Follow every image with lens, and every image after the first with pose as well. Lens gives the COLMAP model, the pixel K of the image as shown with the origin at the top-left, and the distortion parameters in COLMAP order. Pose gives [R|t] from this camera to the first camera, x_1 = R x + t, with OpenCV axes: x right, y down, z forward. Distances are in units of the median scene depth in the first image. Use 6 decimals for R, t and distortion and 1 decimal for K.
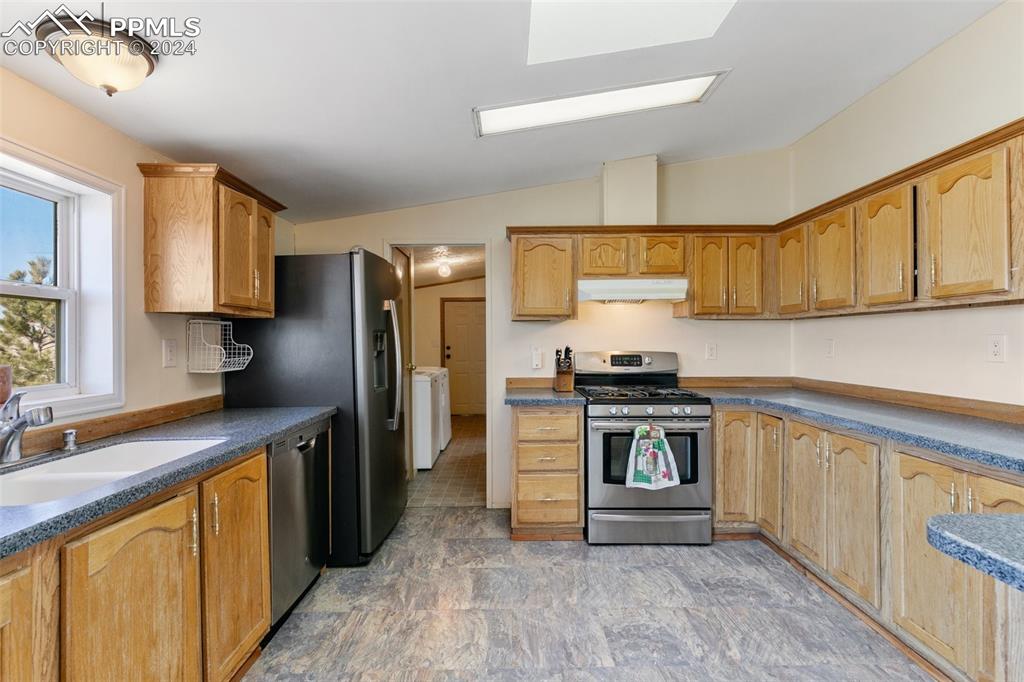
lens RADIAL K [[464.8, 0, 516.9], [0, 464.8, 341.3], [0, 0, 1]] dist [0.007747, -0.000863]
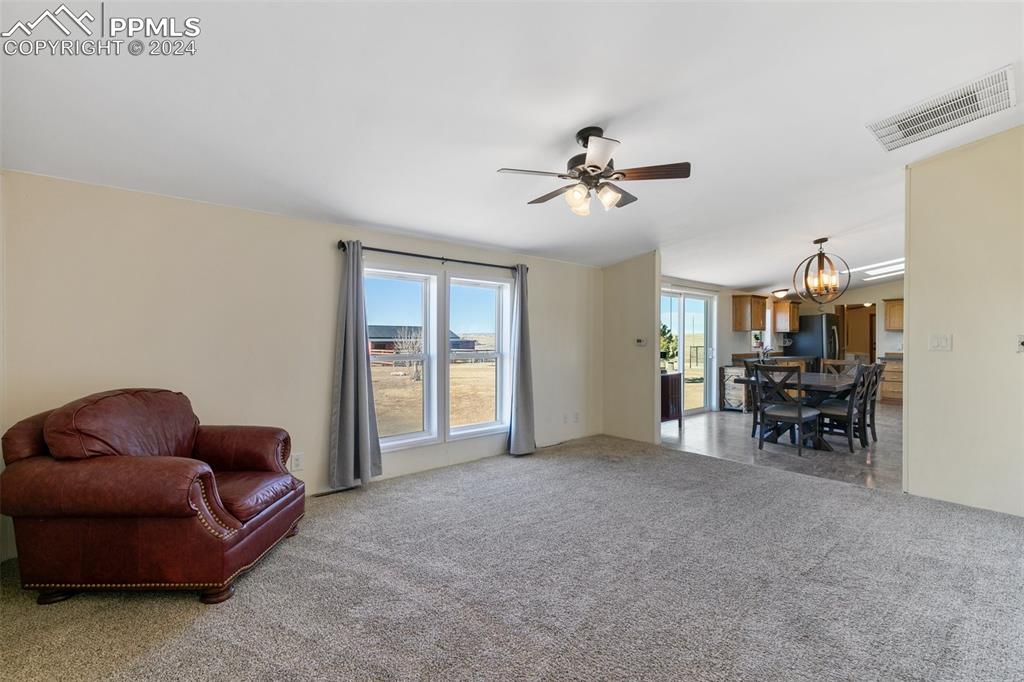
lens RADIAL K [[464.8, 0, 510.7], [0, 464.8, 339.7], [0, 0, 1]] dist [0.007747, -0.000863]
pose [[0.650290, 0.007743, -0.759646, 0.774145], [-0.010883, 0.999940, 0.000876, 0.030306], [0.759608, 0.007698, 0.650336, -2.999684]]
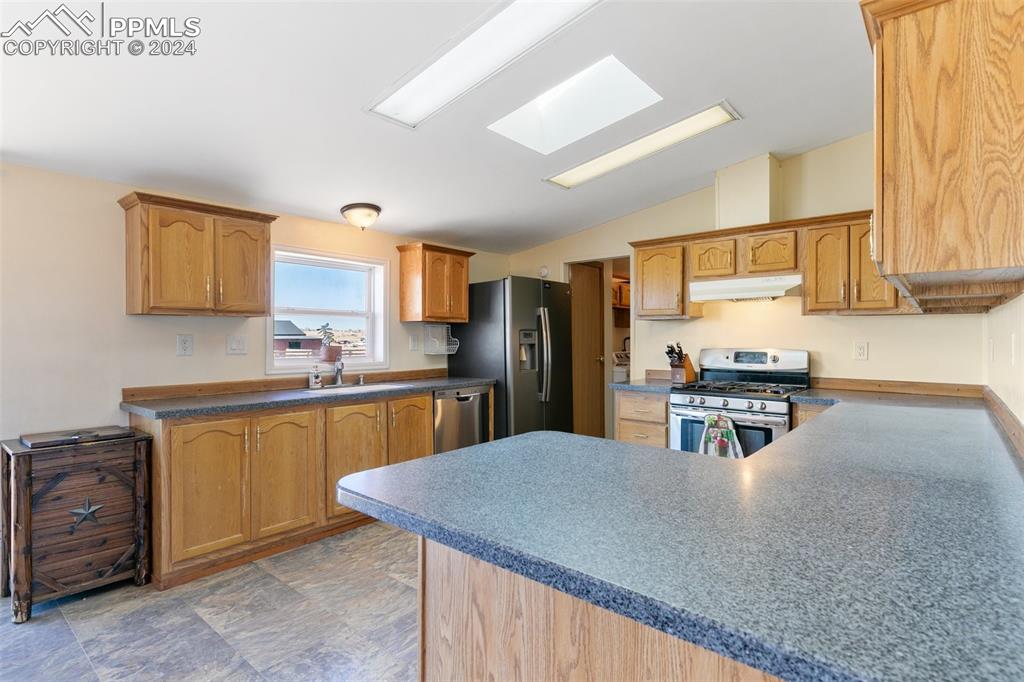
lens RADIAL K [[521.7, 0, 518.4], [0, 521.7, 341.1], [0, 0, 1]] dist [-0.001131, 0.000588]
pose [[0.751627, 0.011496, -0.659488, 0.734742], [-0.006142, 0.999927, 0.010429, -0.004042], [0.659560, -0.003788, 0.751642, -0.226690]]
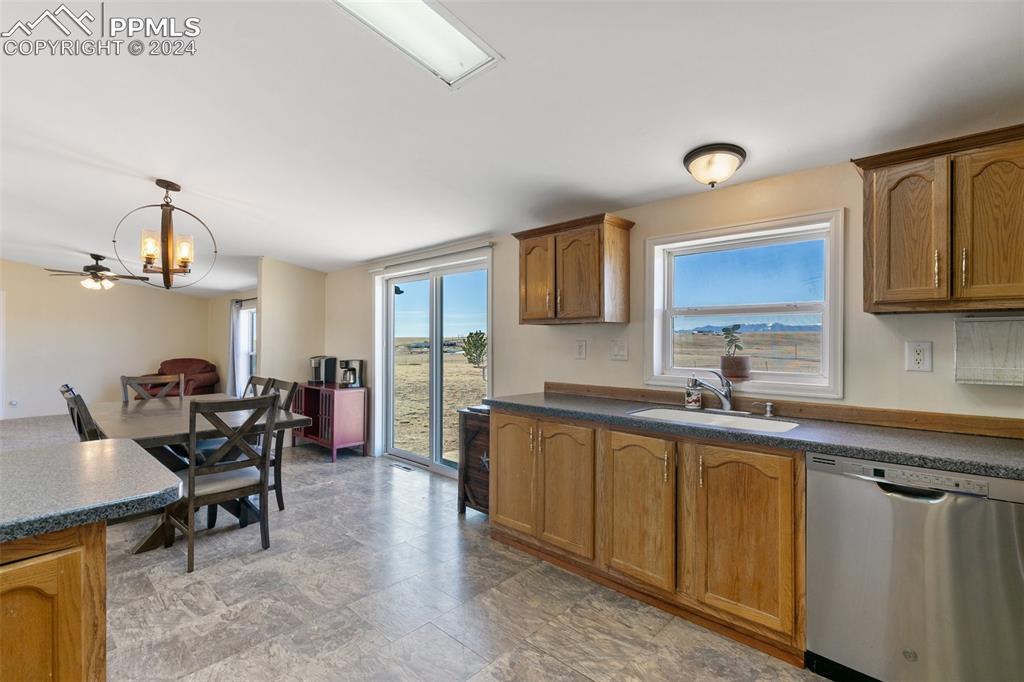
lens RADIAL K [[464.8, 0, 513.6], [0, 464.8, 339.3], [0, 0, 1]] dist [0.007747, -0.000863]
pose [[-0.701363, 0.002189, -0.712801, 0.341237], [-0.001118, 0.999991, 0.004171, -0.010010], [0.712803, 0.003722, -0.701354, 0.951327]]
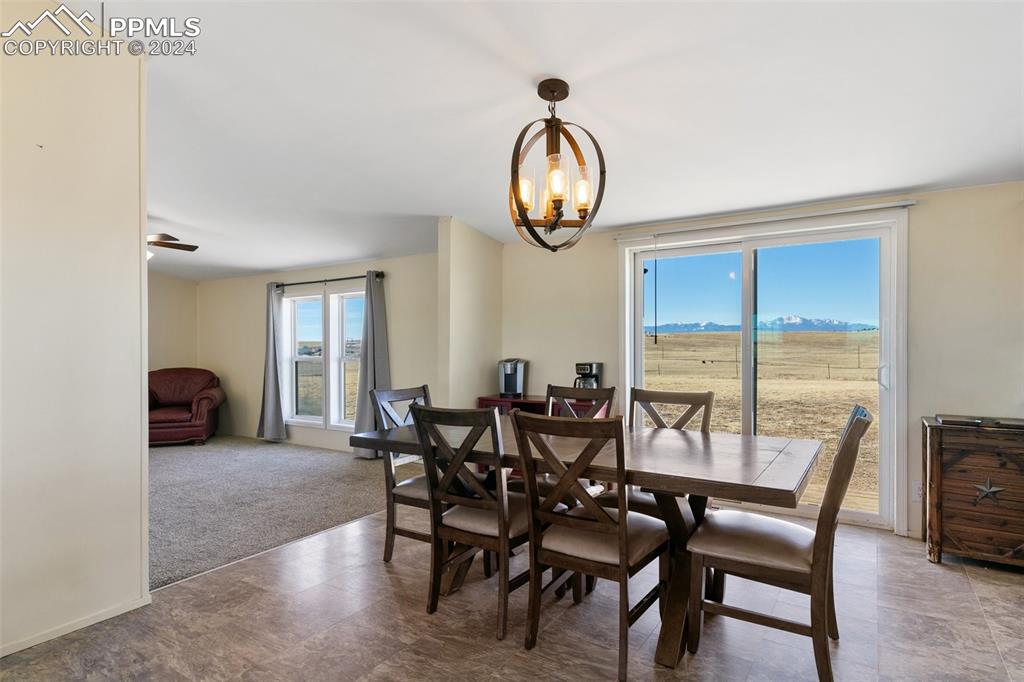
lens RADIAL K [[553.6, 0, 517.4], [0, 553.6, 341.9], [0, 0, 1]] dist [0.001127, -0.002859]
pose [[-0.550286, 0.006435, -0.834951, 0.983593], [0.006311, 0.999974, 0.003547, 0.015788], [0.834952, -0.003318, -0.550312, -0.208183]]
